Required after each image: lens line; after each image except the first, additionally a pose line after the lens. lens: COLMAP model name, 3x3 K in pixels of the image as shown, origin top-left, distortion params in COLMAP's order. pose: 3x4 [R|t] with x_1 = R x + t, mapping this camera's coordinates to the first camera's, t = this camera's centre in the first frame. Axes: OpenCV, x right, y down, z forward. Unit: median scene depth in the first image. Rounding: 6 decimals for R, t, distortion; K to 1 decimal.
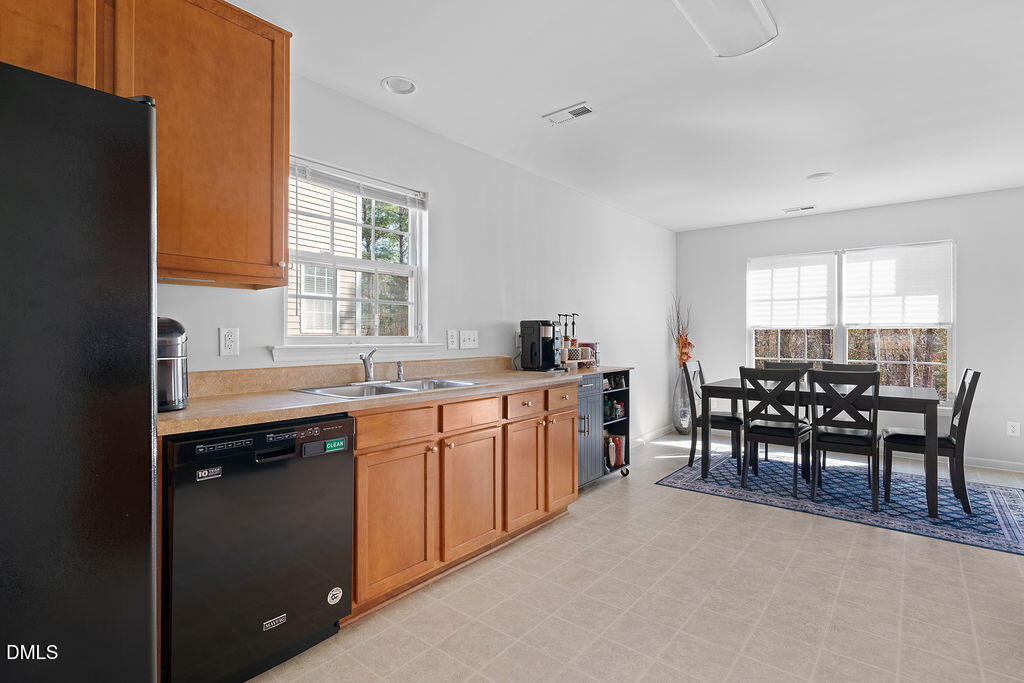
lens RADIAL K [[492.2, 0, 537.2], [0, 492.2, 333.3], [0, 0, 1]] dist [-0.009224, 0.002428]
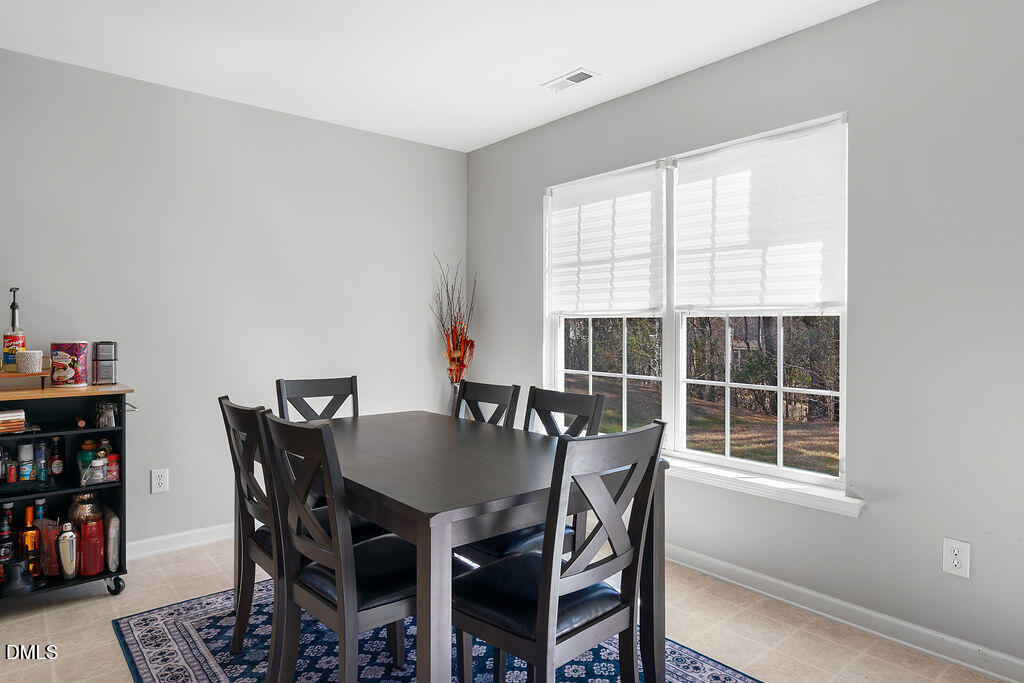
lens RADIAL K [[630.9, 0, 498.8], [0, 630.9, 326.1], [0, 0, 1]] dist [0.001062, 0.002324]
pose [[0.981728, 0.003364, -0.190258, 0.567943], [-0.002447, 0.999984, 0.005055, -0.001973], [0.190272, -0.004498, 0.981721, 0.329373]]
